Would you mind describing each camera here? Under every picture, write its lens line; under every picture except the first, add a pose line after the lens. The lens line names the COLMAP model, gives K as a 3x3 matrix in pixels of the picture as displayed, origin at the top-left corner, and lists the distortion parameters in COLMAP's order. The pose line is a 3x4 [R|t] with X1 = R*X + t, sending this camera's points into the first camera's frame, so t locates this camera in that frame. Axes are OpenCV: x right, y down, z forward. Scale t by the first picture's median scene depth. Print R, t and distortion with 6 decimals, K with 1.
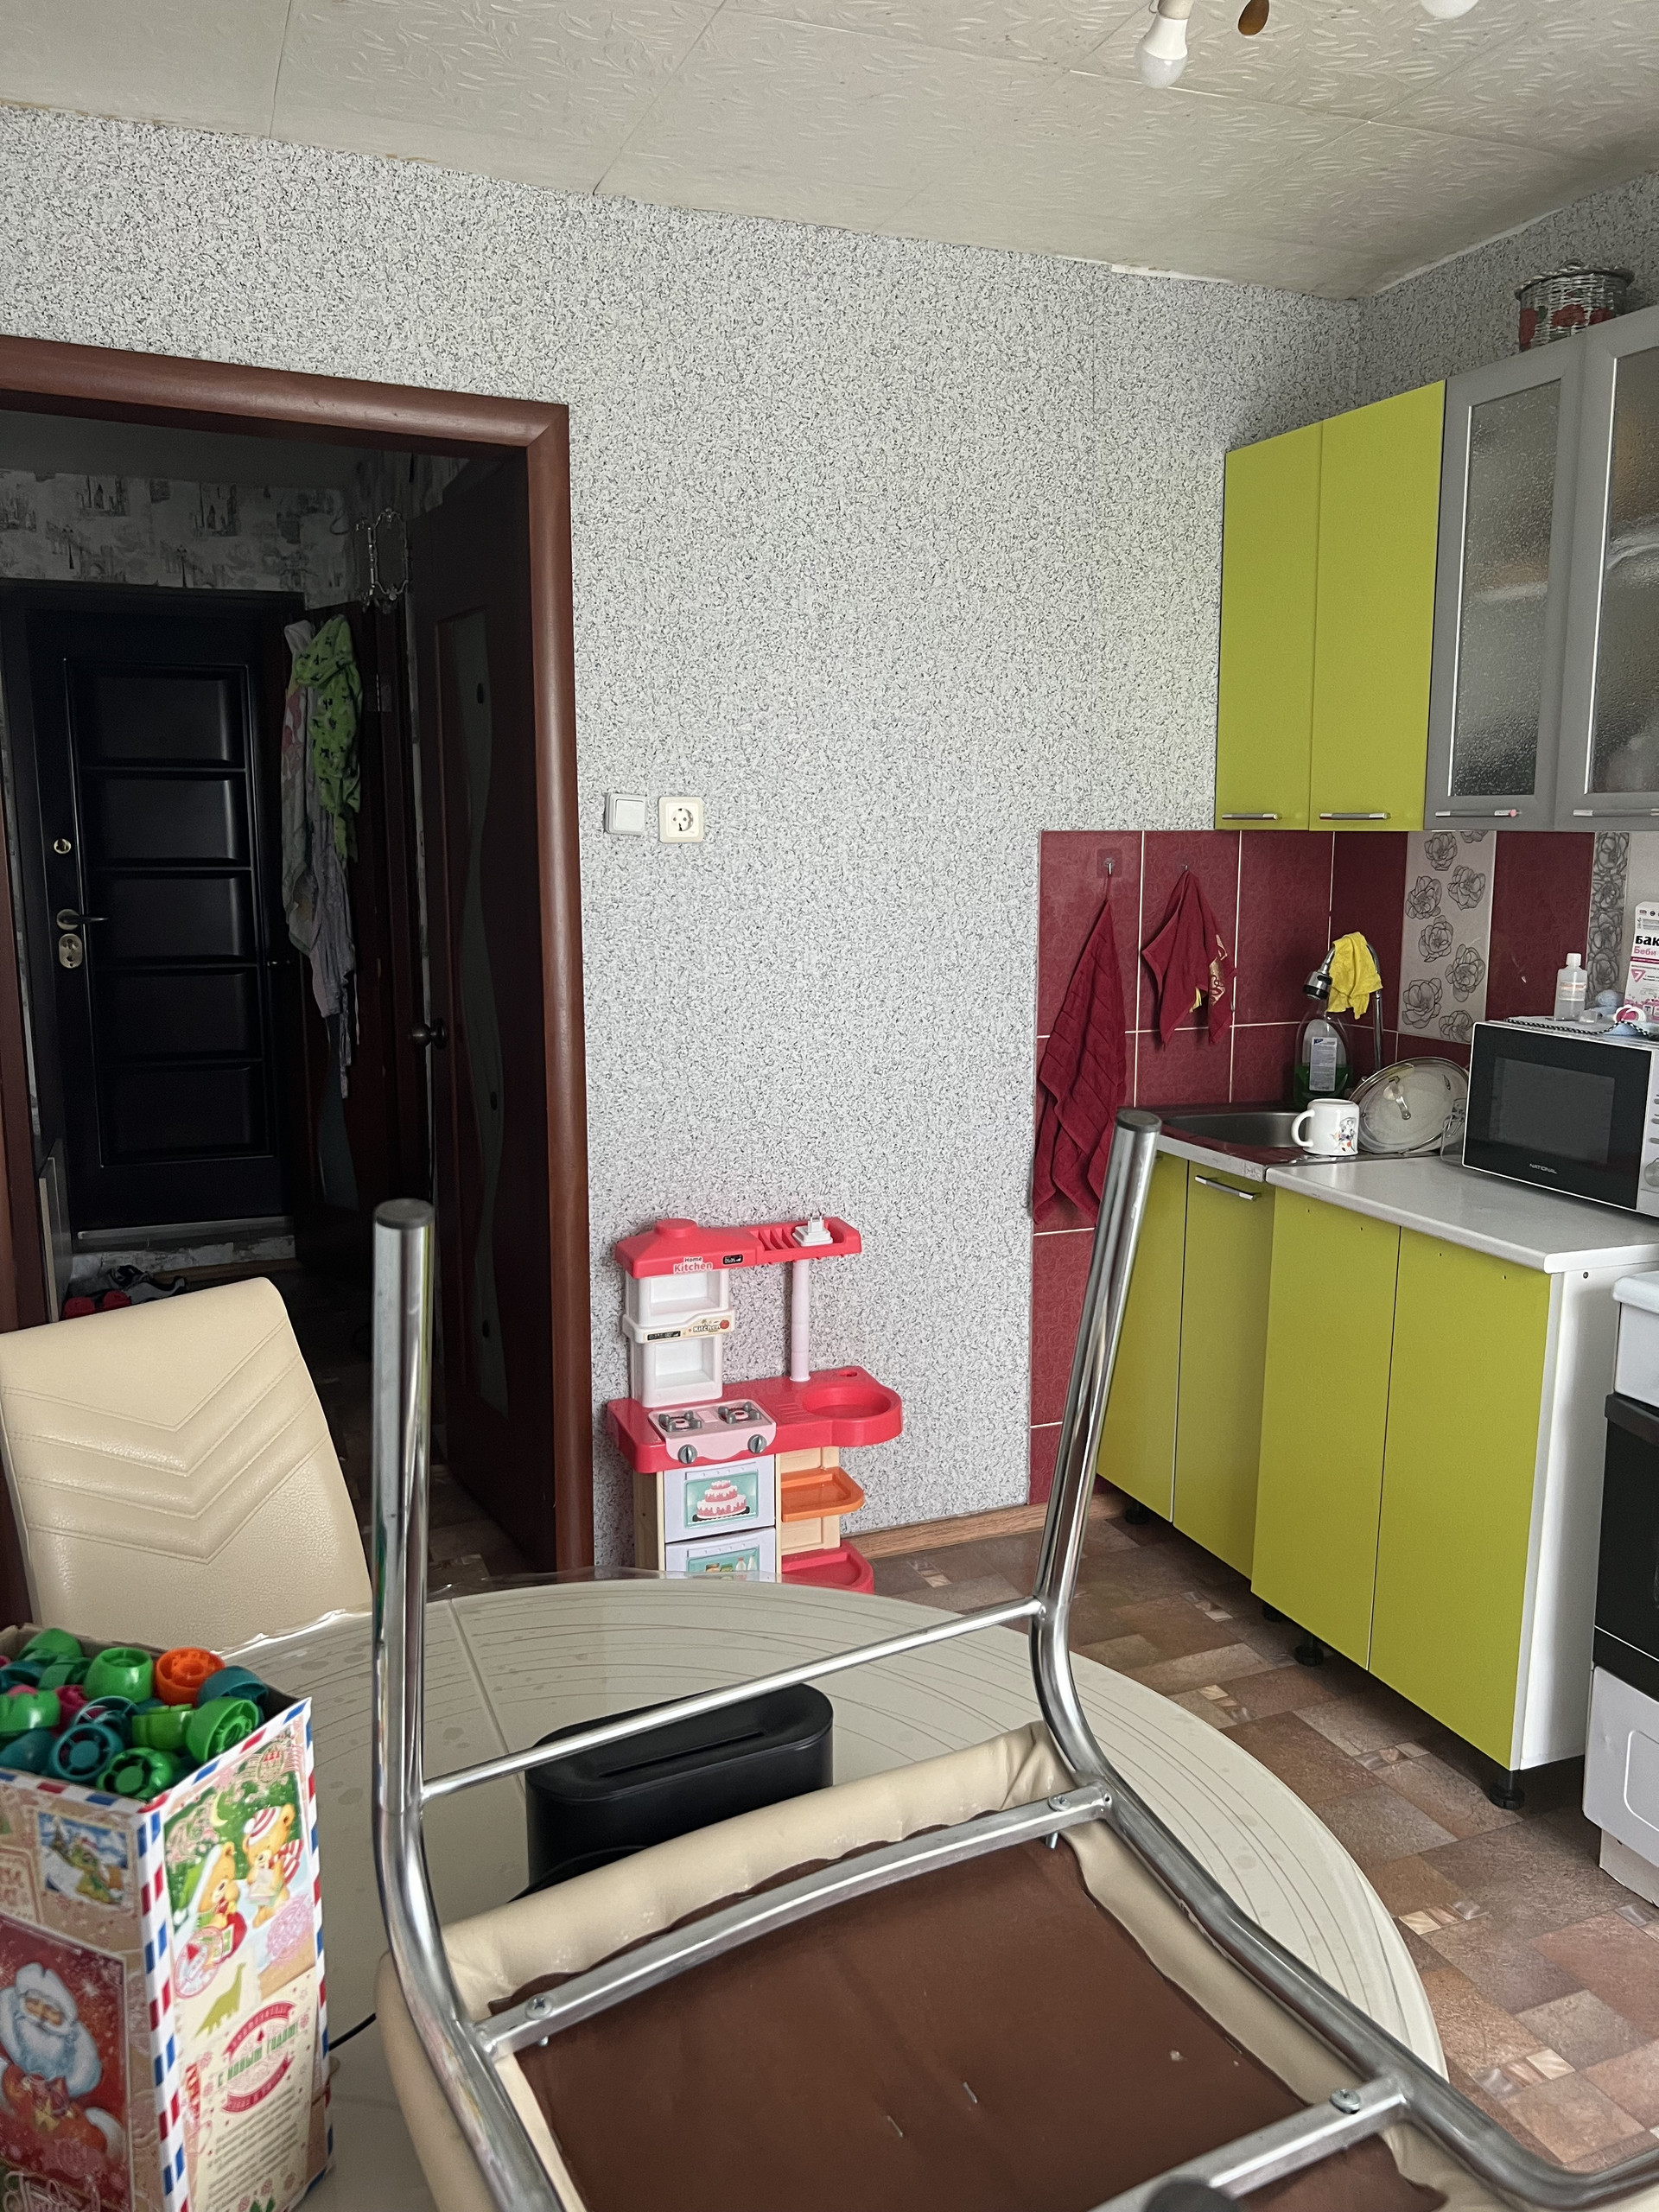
lens RADIAL K [[1635.9, 0, 841.4], [0, 1635.9, 1095.1], [0, 0, 1]] dist [0.041556, -0.041133]
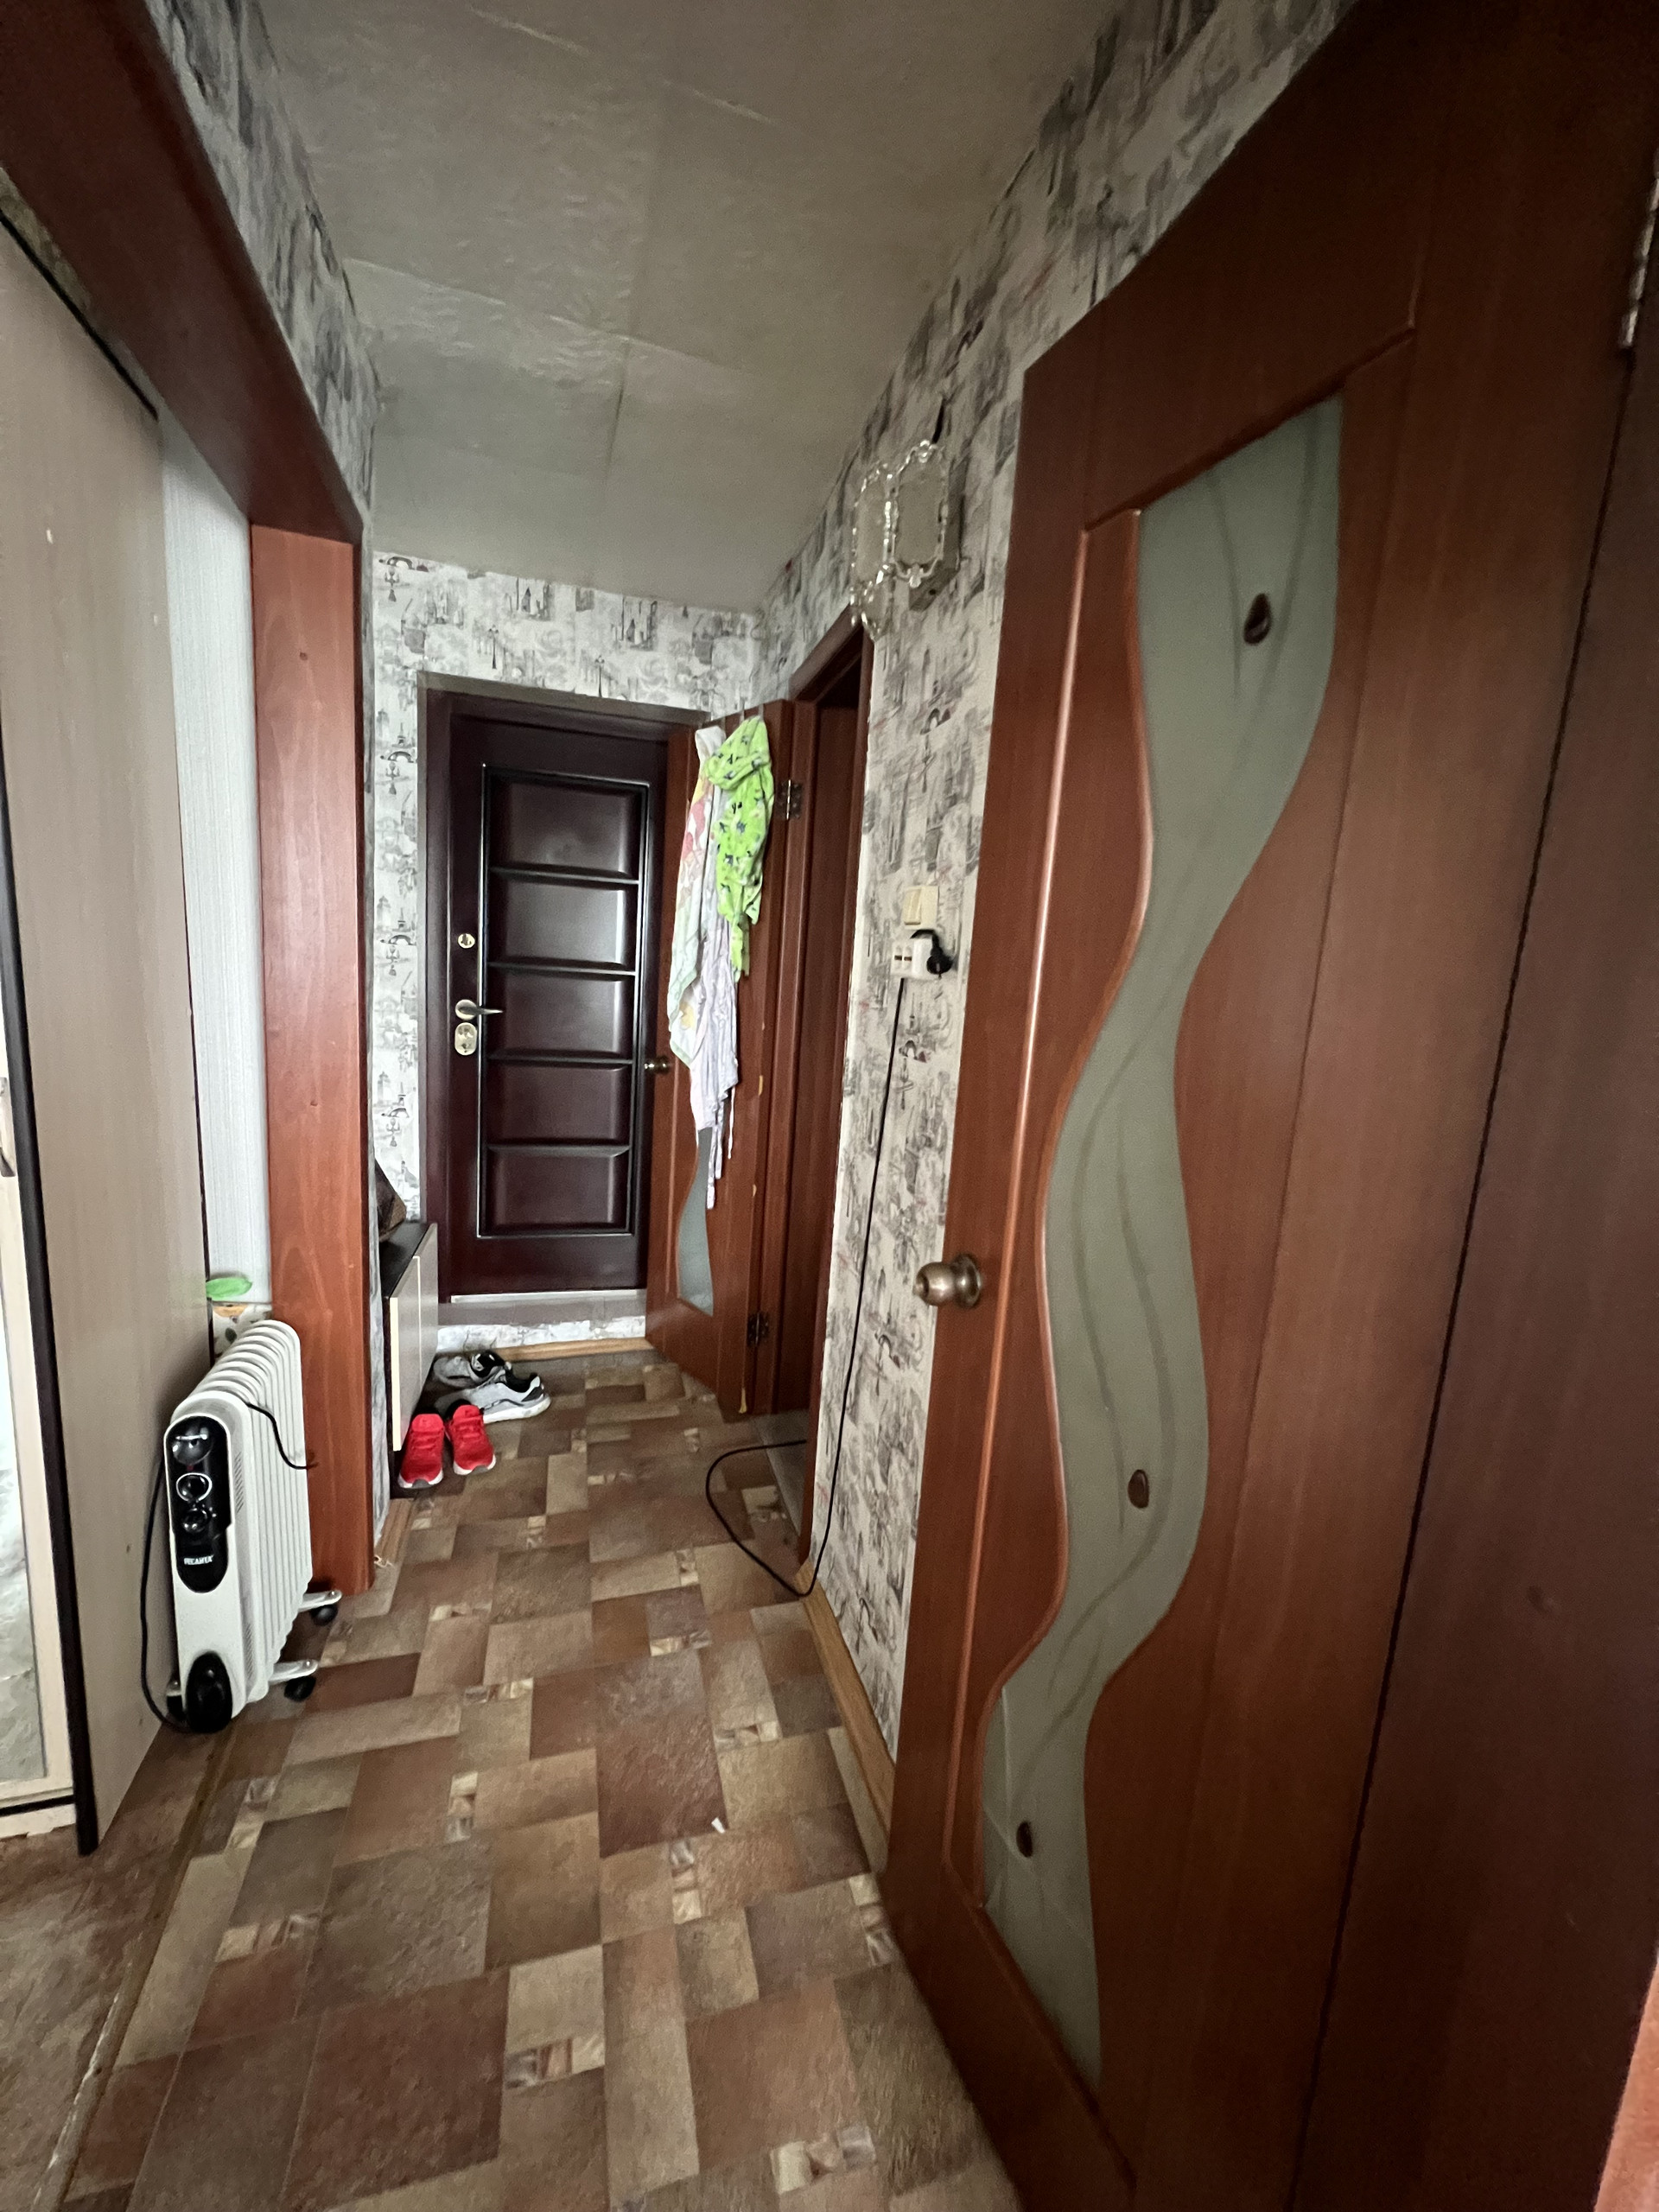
lens RADIAL K [[865.0, 0, 842.1], [0, 865.0, 1102.3], [0, 0, 1]] dist [0.001519, 0.000188]
pose [[0.993912, 0.082940, -0.072519, -0.191236], [-0.083513, 0.996495, -0.004902, -0.067481], [0.071859, 0.010928, 0.997355, 0.483076]]
